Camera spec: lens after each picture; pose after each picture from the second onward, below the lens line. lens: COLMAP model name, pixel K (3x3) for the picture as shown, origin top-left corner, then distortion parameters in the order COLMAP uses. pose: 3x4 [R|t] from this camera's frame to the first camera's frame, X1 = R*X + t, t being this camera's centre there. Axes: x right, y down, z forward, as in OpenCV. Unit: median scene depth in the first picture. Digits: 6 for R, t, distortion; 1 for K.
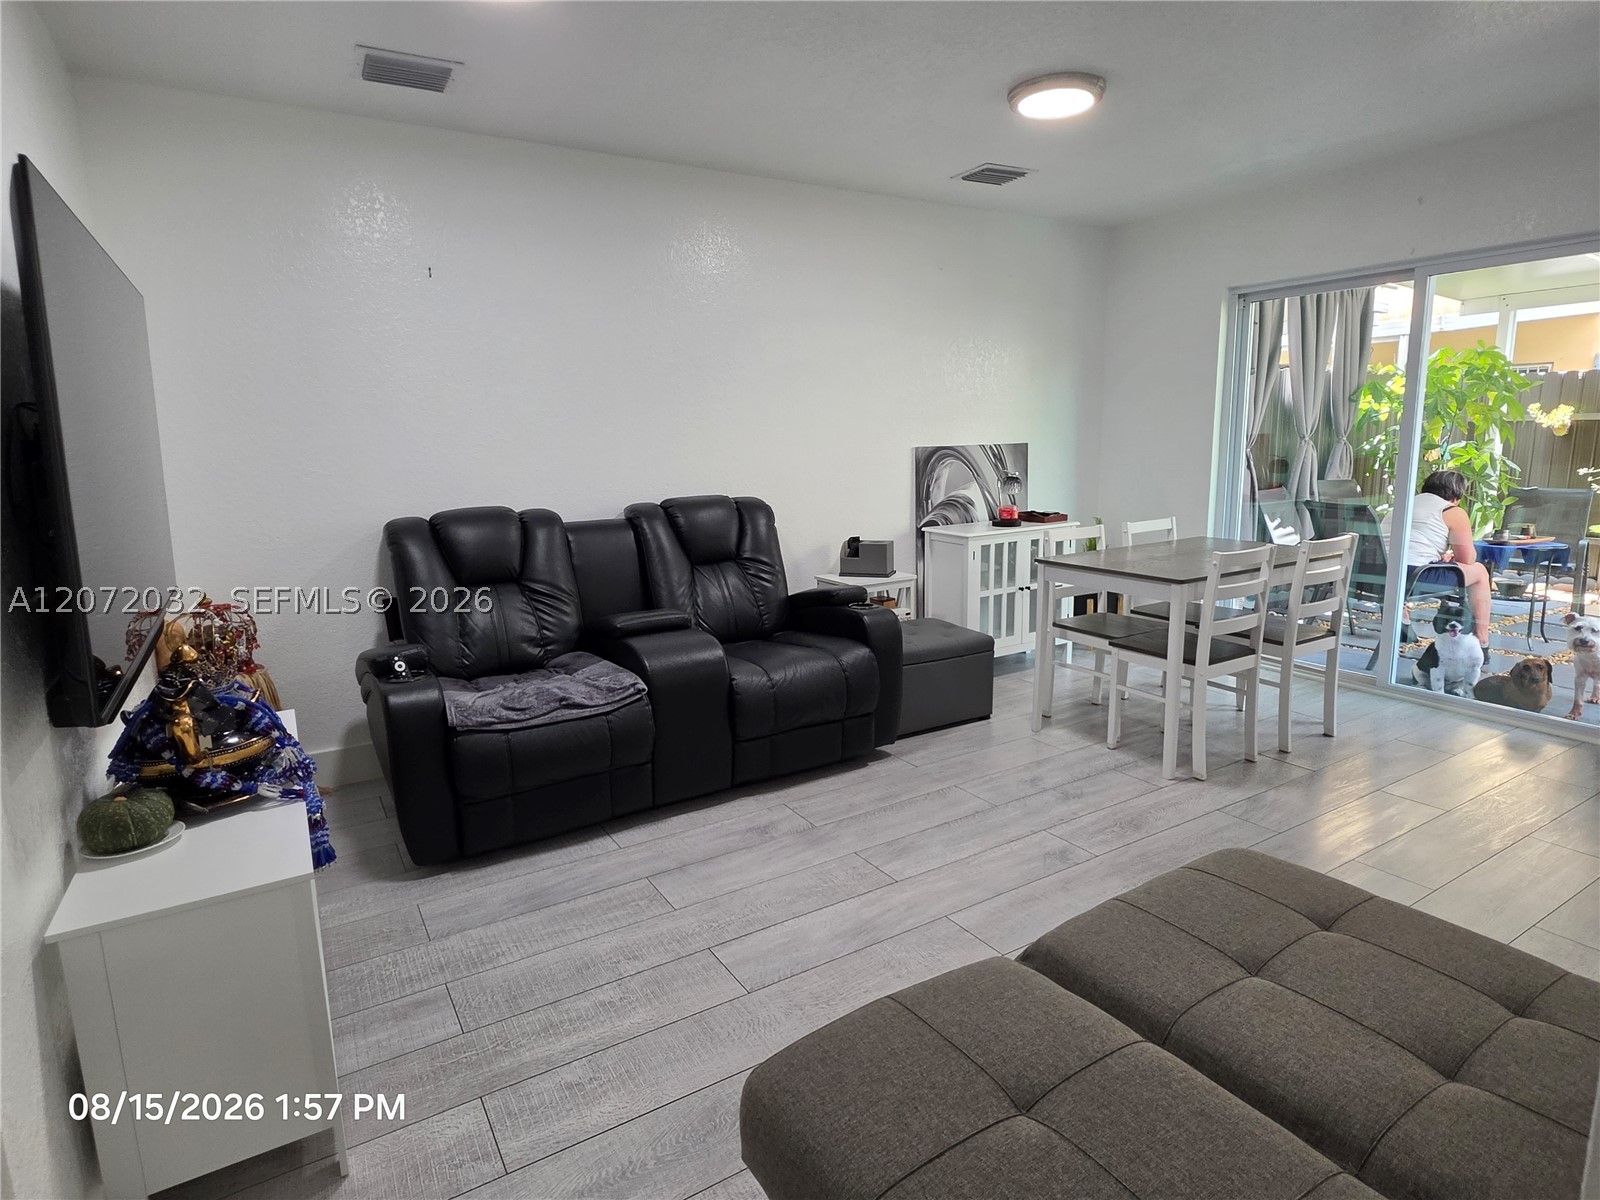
lens RADIAL K [[882.1, 0, 805.6], [0, 882.1, 595.8], [0, 0, 1]] dist [-0.003080, 0.000468]
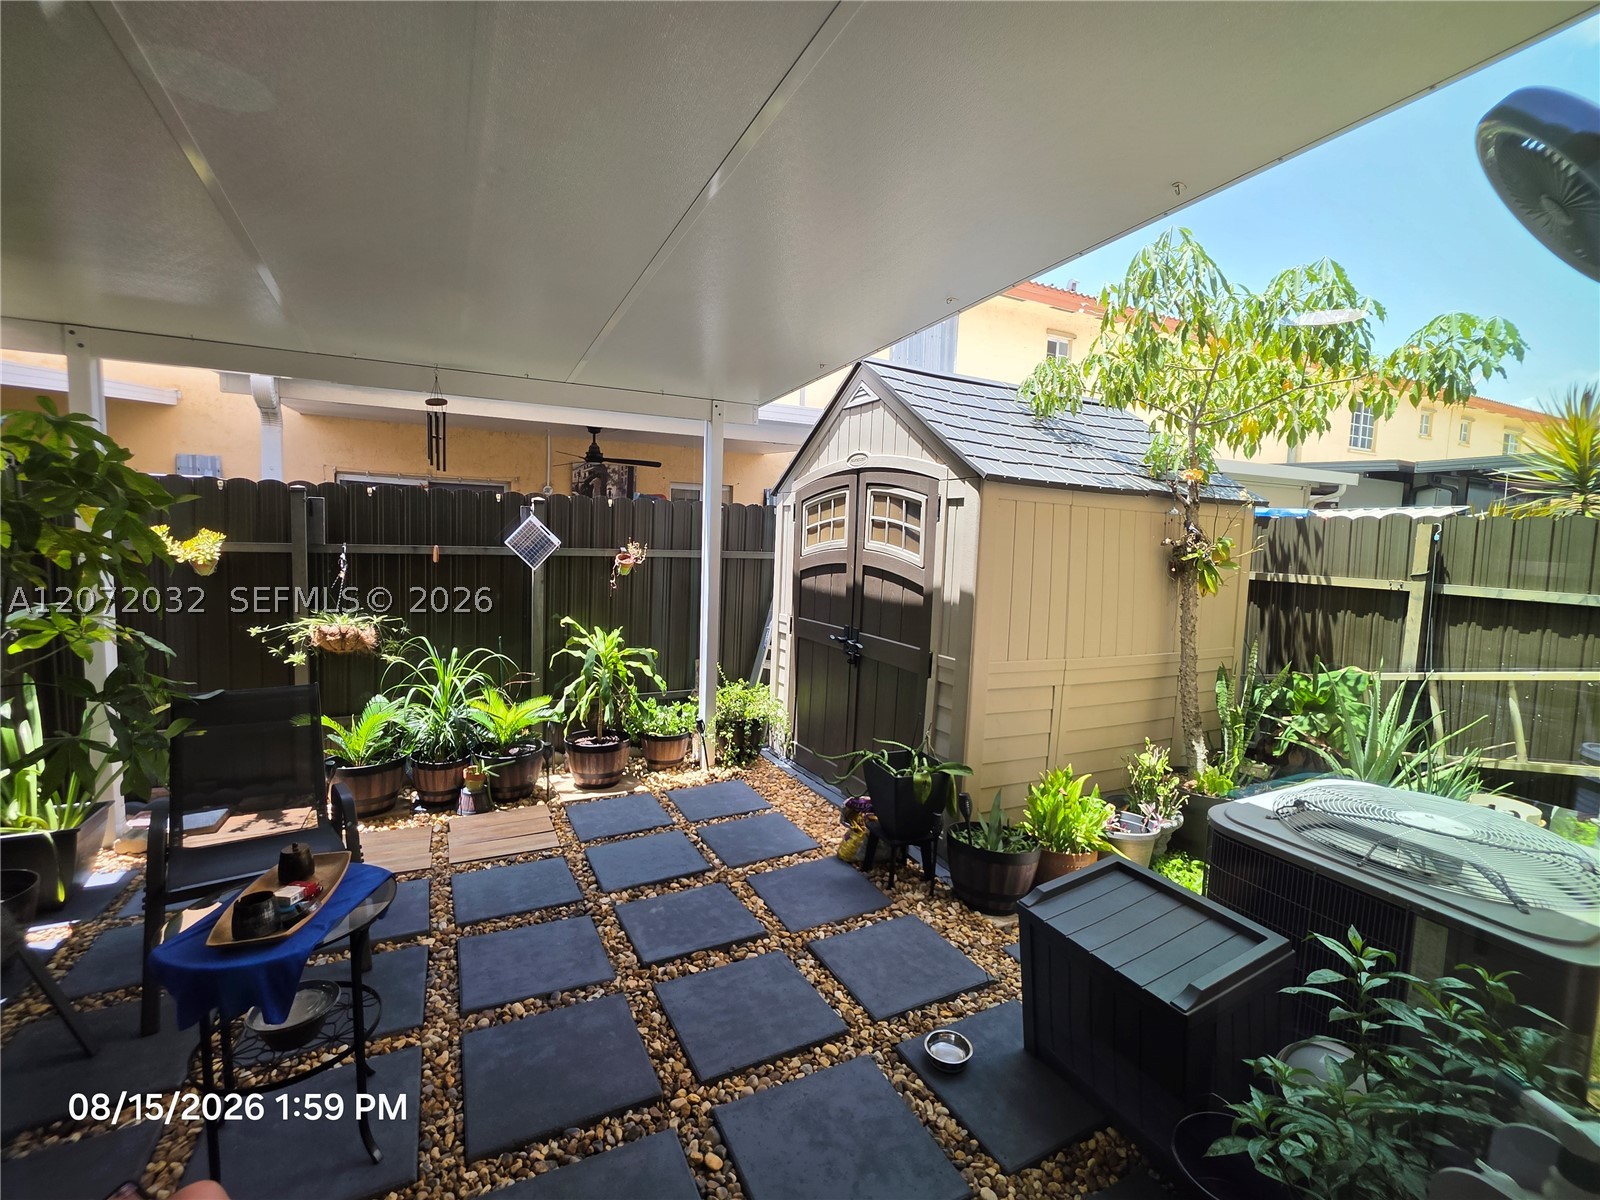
lens RADIAL K [[715.8, 0, 801.7], [0, 715.8, 590.4], [0, 0, 1]] dist [-0.004244, 0.000880]
pose [[0.086833, -0.057931, 0.994537, 0.382866], [0.143223, 0.988663, 0.045084, -0.134477], [-0.985874, 0.138526, 0.094146, 0.532766]]
